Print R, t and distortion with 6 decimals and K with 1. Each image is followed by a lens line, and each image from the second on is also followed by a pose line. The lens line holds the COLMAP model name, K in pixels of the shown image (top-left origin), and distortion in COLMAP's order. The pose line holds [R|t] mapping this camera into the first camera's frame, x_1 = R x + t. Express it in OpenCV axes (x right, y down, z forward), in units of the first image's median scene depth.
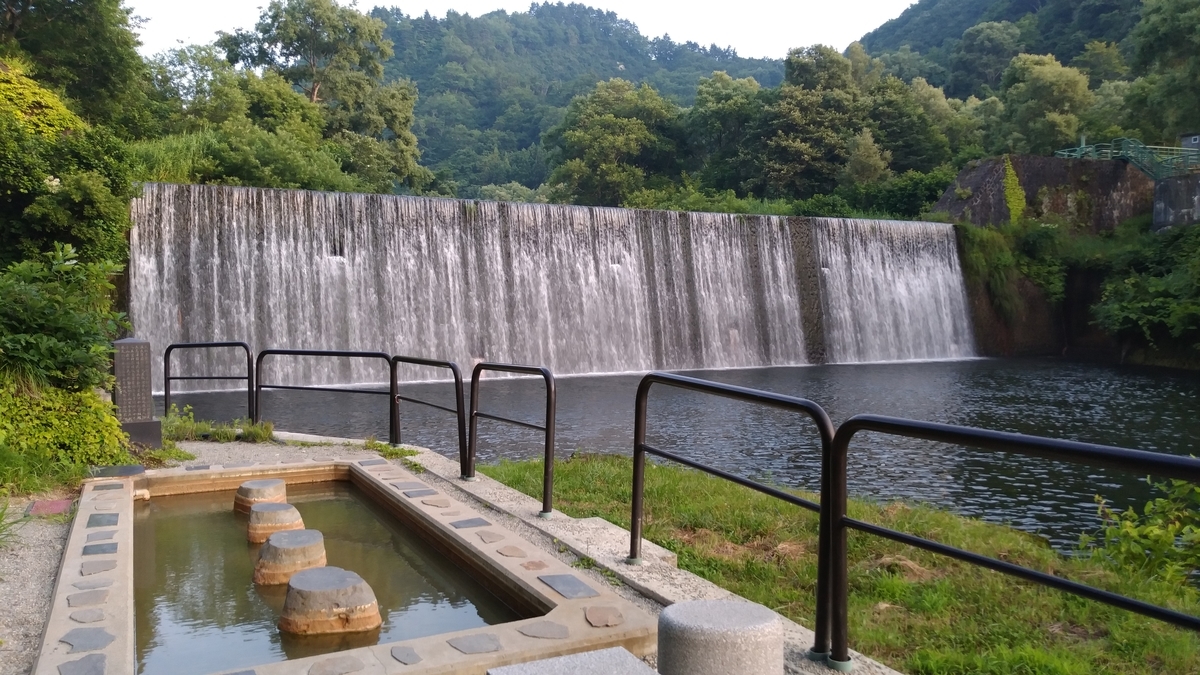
lens RADIAL K [[899.9, 0, 600.0], [0, 899.9, 337.5], [0, 0, 1]] dist [0.055382, -0.088718]
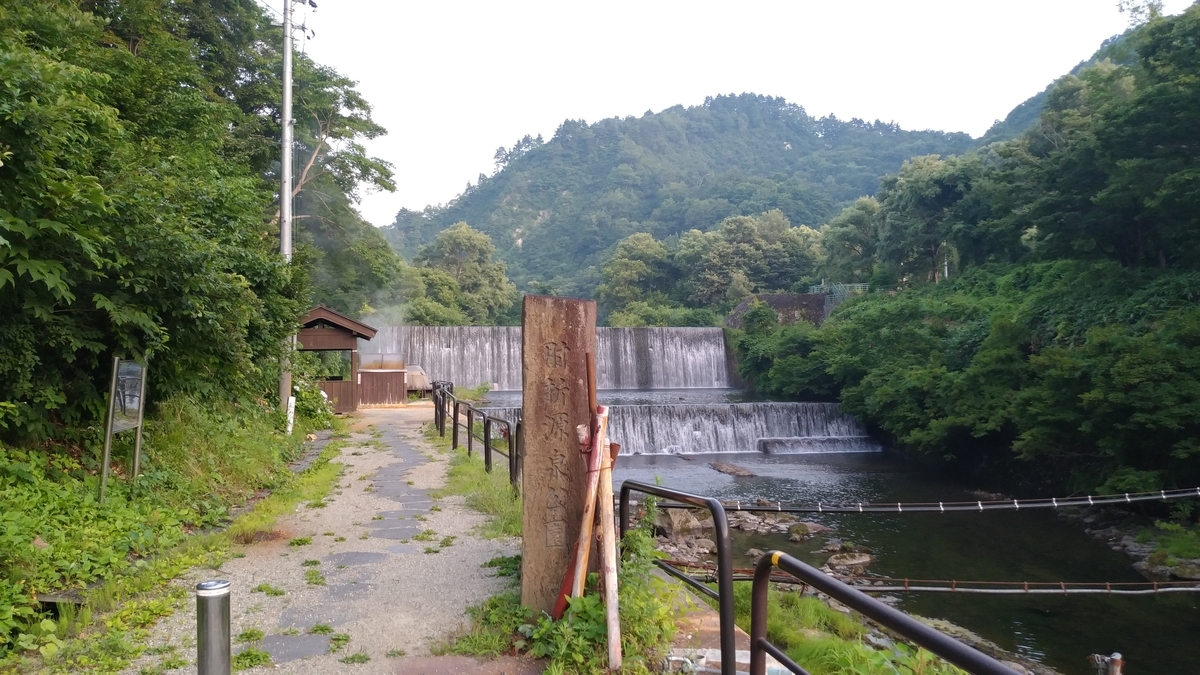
lens RADIAL K [[899.9, 0, 600.0], [0, 899.9, 337.5], [0, 0, 1]] dist [0.055382, -0.088718]
pose [[0.971985, -0.007304, -0.234928, 0.101397], [-0.007176, 0.998129, -0.060722, 0.005819], [0.234932, 0.060707, 0.970114, -0.199830]]
